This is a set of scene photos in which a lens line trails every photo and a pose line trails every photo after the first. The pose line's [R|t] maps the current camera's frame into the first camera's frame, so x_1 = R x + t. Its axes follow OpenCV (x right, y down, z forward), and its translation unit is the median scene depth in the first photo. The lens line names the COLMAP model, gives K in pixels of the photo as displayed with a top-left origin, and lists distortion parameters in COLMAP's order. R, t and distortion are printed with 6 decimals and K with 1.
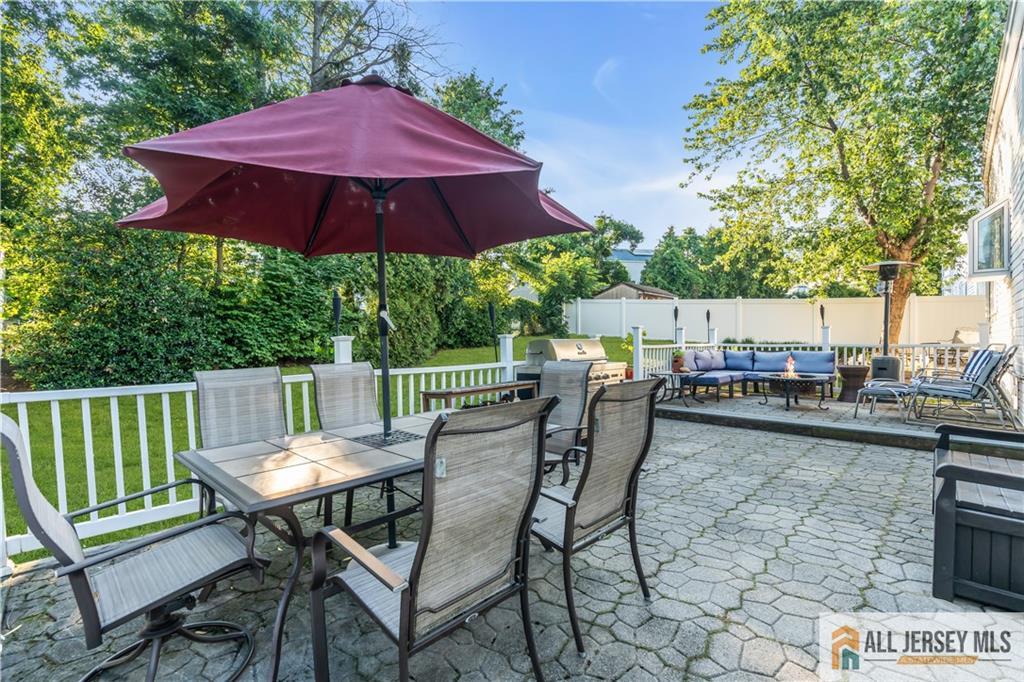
lens RADIAL K [[464.2, 0, 518.2], [0, 464.2, 336.4], [0, 0, 1]] dist [0.003351, -0.001337]
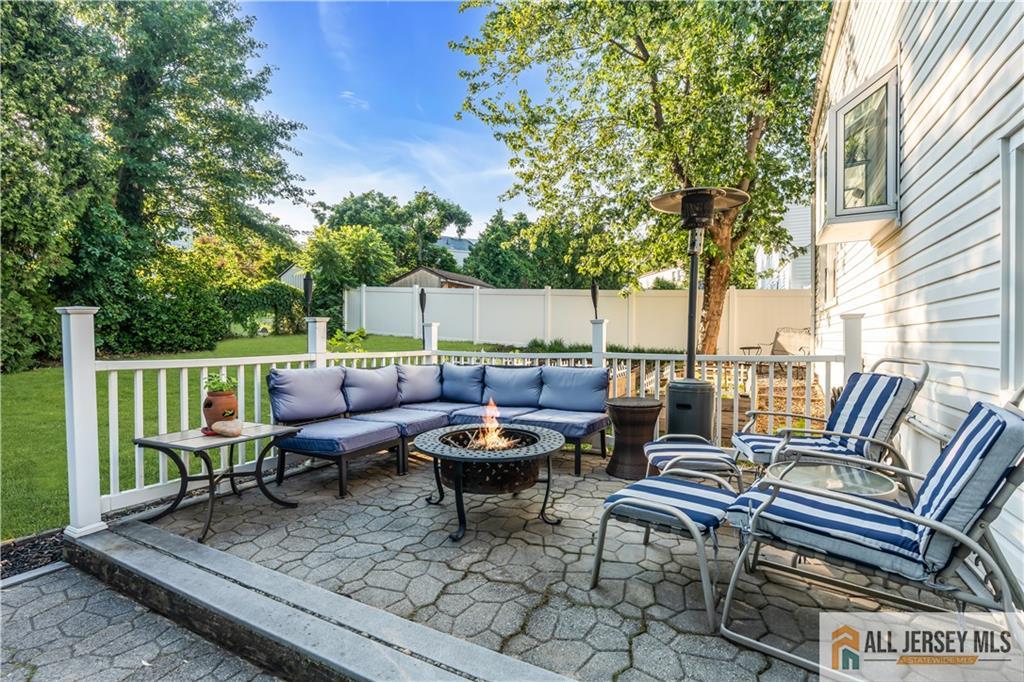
lens RADIAL K [[464.2, 0, 522.3], [0, 464.2, 344.7], [0, 0, 1]] dist [0.003351, -0.001337]
pose [[0.959789, 0.001869, 0.280717, 0.238784], [-0.007495, 0.999792, 0.018970, -0.001721], [-0.280623, -0.020312, 0.959603, 0.286237]]
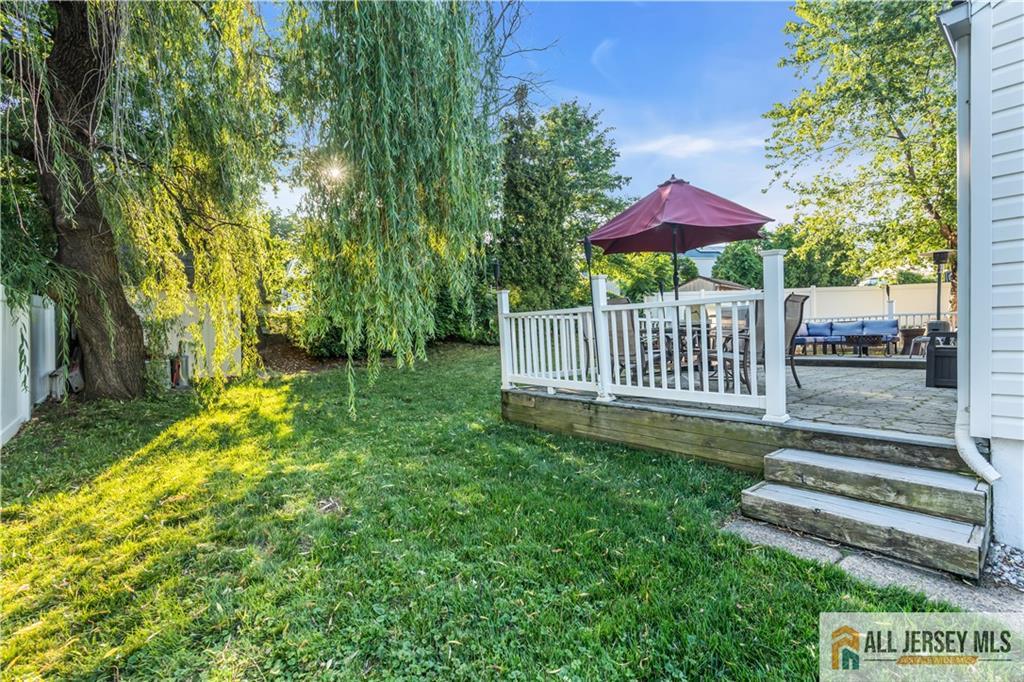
lens RADIAL K [[464.2, 0, 515.7], [0, 464.2, 345.3], [0, 0, 1]] dist [0.003351, -0.001337]
pose [[0.994096, -0.006344, -0.108318, -0.137382], [0.007919, 0.999869, 0.014121, 0.043069], [0.108214, -0.014896, 0.994016, -0.230968]]
